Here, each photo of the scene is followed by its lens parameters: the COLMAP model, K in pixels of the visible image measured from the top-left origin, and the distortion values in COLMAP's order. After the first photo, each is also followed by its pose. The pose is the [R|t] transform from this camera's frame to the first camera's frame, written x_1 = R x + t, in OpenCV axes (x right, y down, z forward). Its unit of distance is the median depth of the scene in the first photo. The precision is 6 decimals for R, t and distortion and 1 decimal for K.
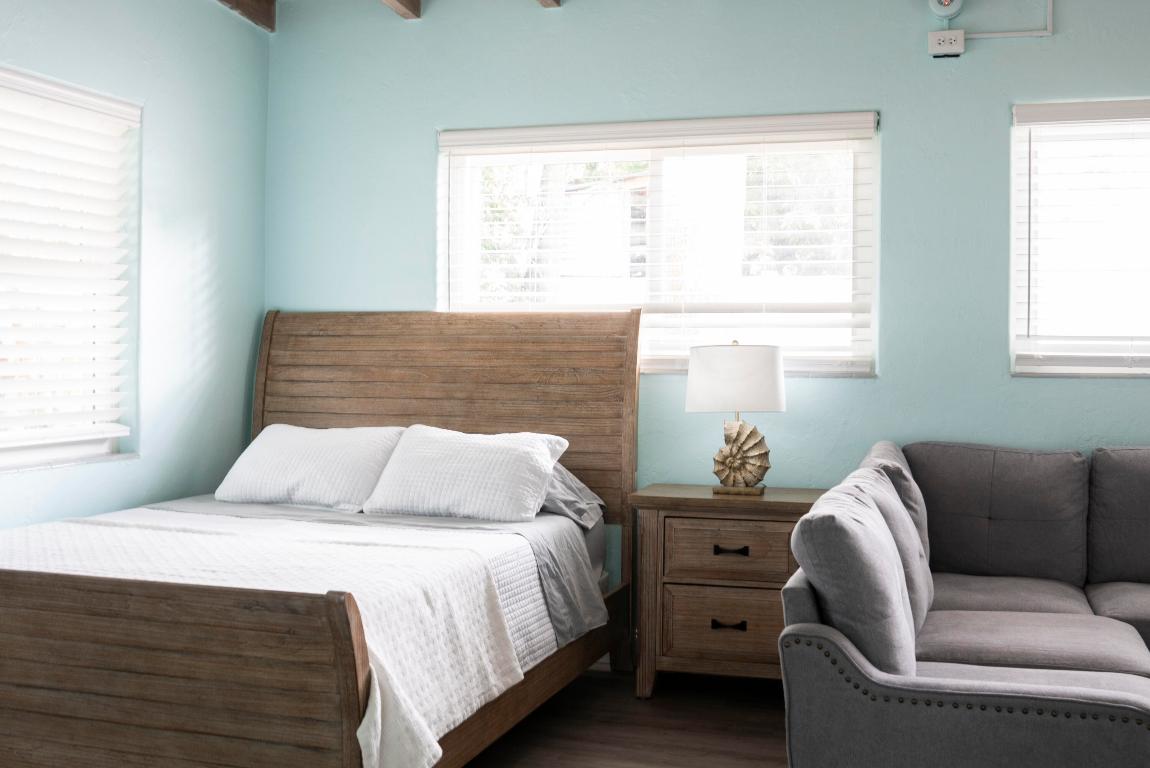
lens RADIAL K [[1226.9, 0, 575.0], [0, 1226.9, 384.0], [0, 0, 1]] dist [0.017309, -0.326170]
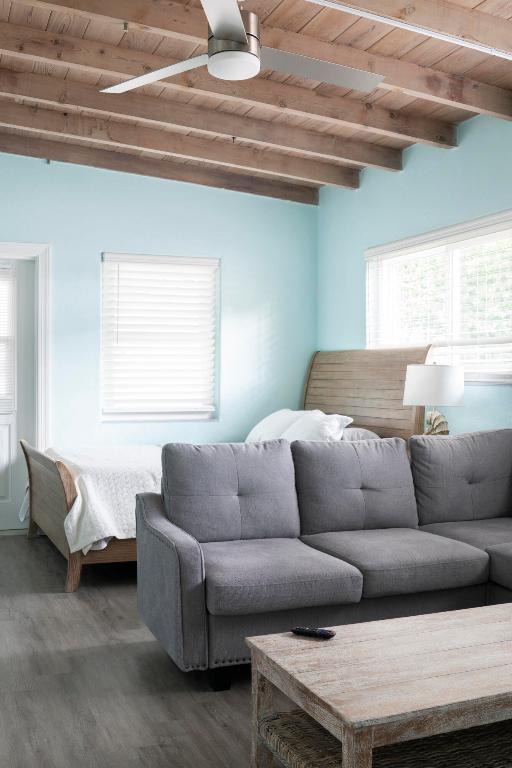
lens RADIAL K [[819.4, 0, 256.0], [0, 819.4, 384.0], [0, 0, 1]] dist [0.017309, -0.326170]
pose [[0.646275, 0.002962, -0.763099, 0.779266], [-0.020479, 0.999700, -0.013463, 0.012631], [0.762830, 0.024328, 0.646141, 0.115739]]
